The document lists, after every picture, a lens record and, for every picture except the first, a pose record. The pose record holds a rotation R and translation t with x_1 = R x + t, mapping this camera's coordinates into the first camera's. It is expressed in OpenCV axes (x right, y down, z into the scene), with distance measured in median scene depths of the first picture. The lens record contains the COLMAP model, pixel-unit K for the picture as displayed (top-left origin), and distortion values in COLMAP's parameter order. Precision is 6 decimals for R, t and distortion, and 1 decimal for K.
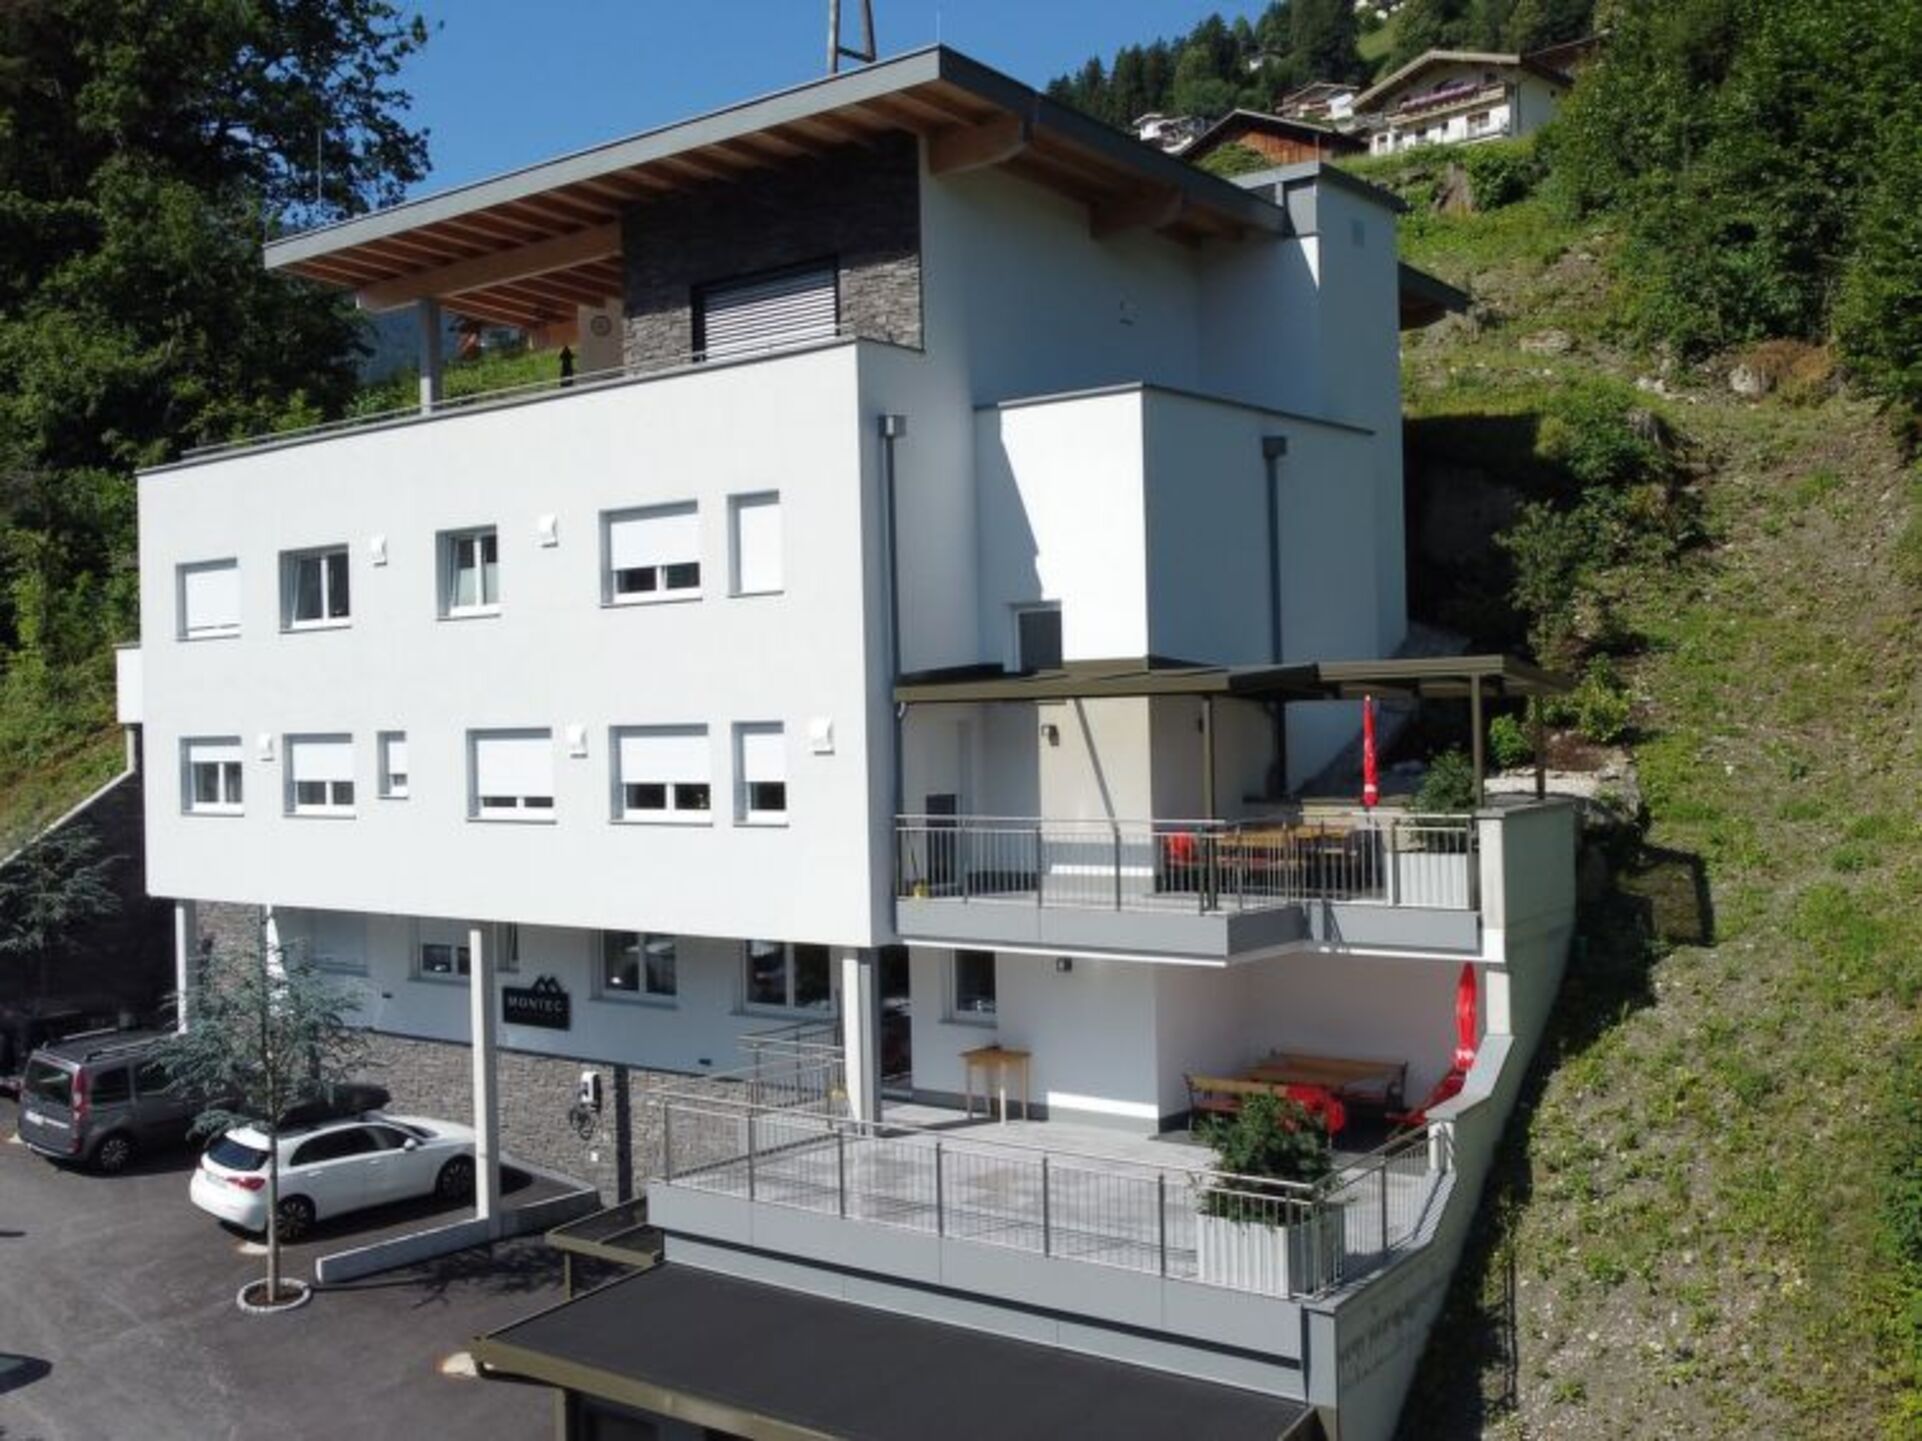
lens RADIAL K [[1939.5, 0, 1003.3], [0, 1939.5, 725.0], [0, 0, 1]] dist [-0.007312, 0.000000]
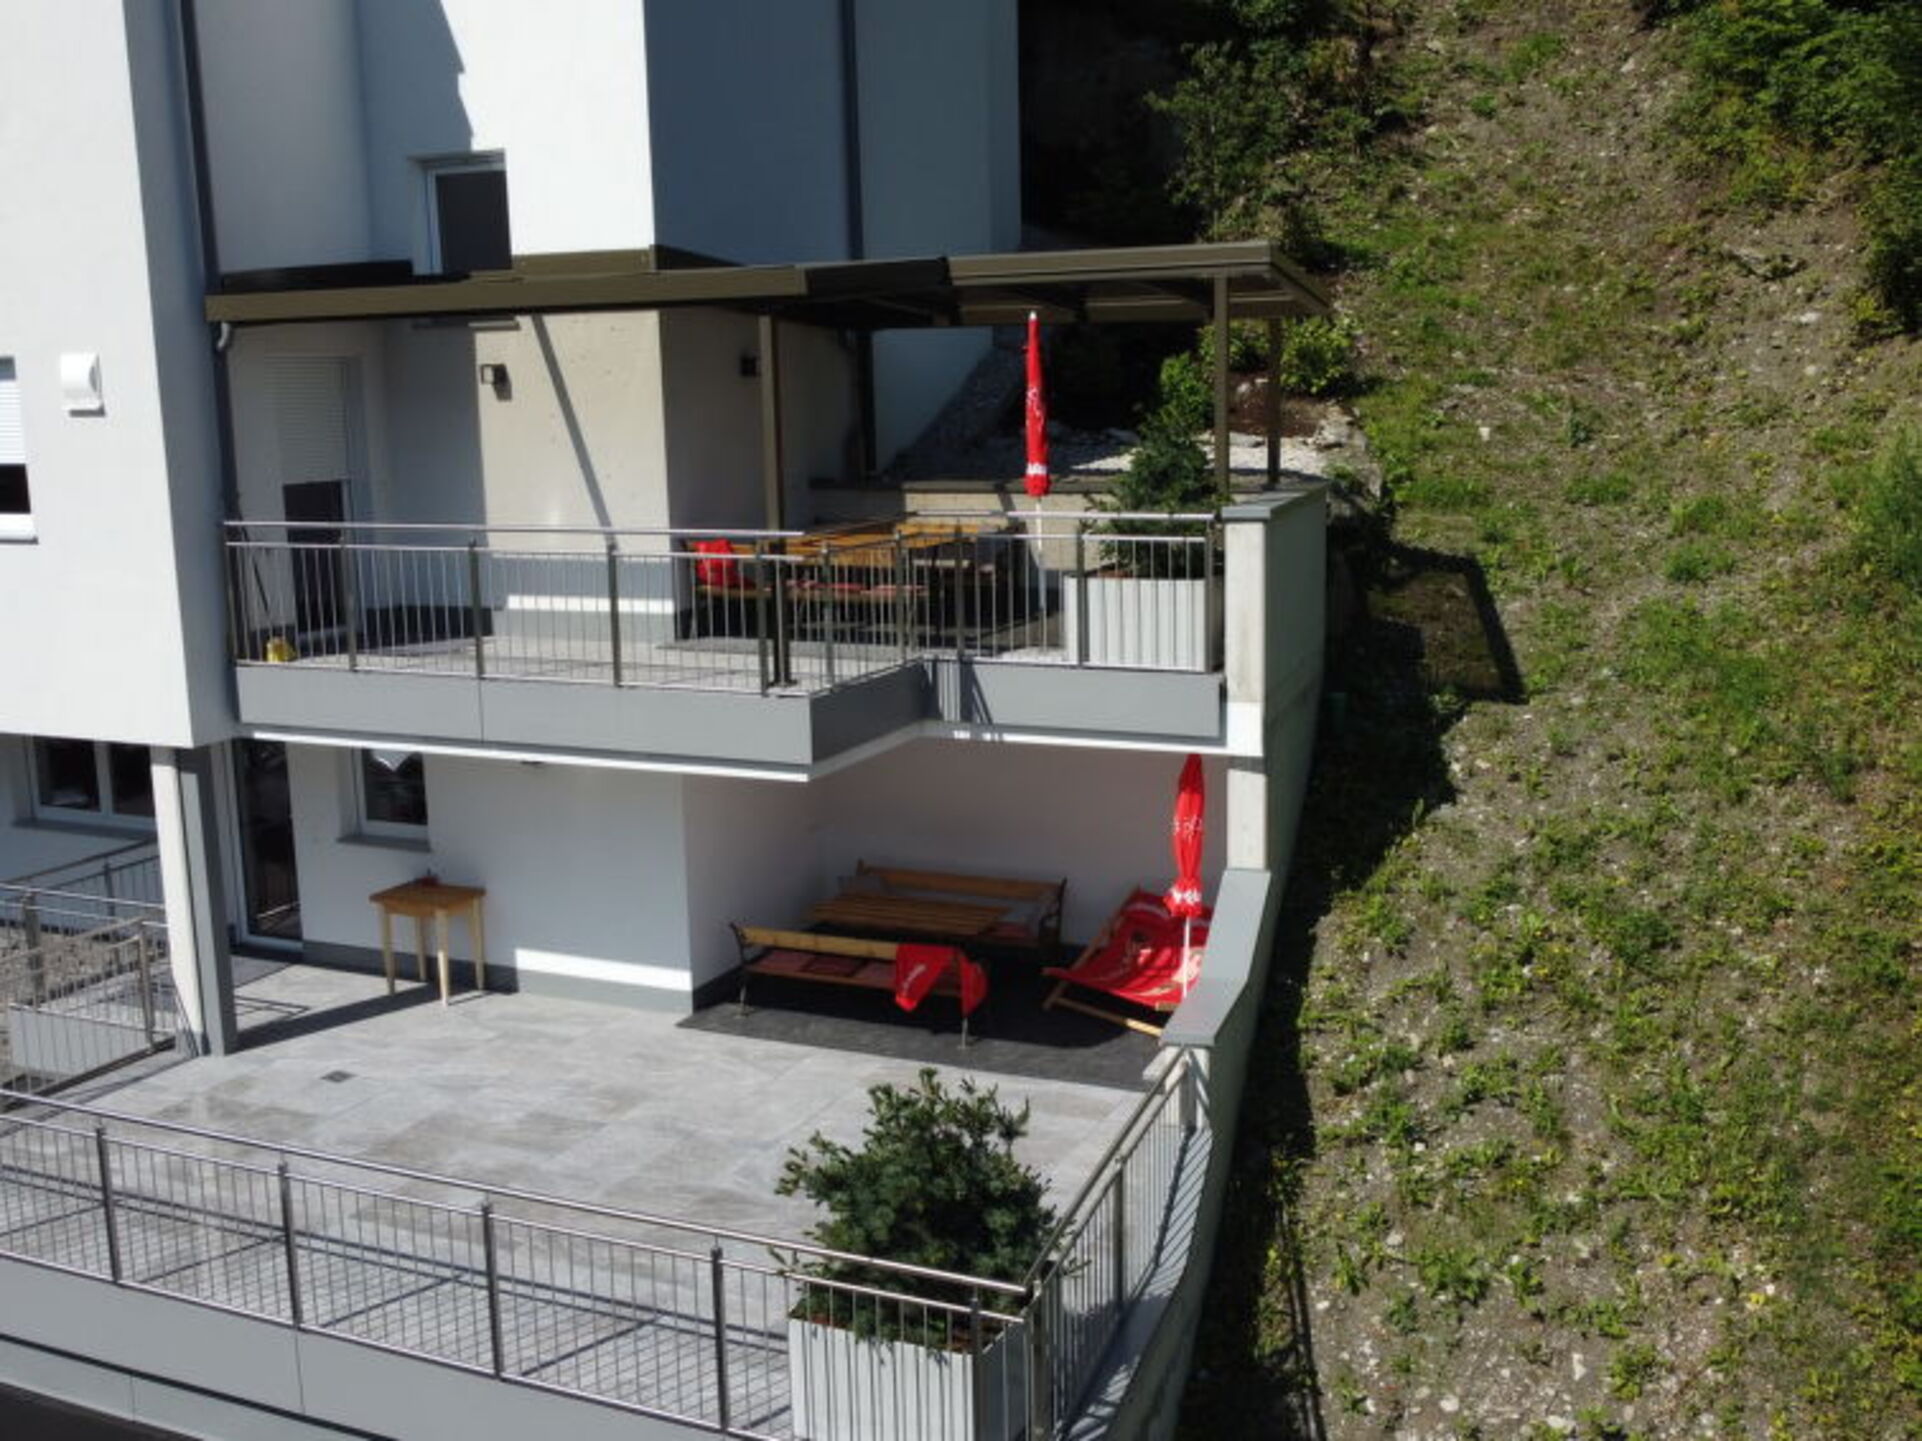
lens RADIAL K [[1939.5, 0, 965.0], [0, 1939.5, 718.3], [0, 0, 1]] dist [-0.007312, 0.000000]
pose [[0.972546, -0.039389, 0.229353, 0.025027], [-0.000316, 0.985347, 0.170563, 0.005827], [-0.232711, -0.165953, 0.958283, 0.387563]]
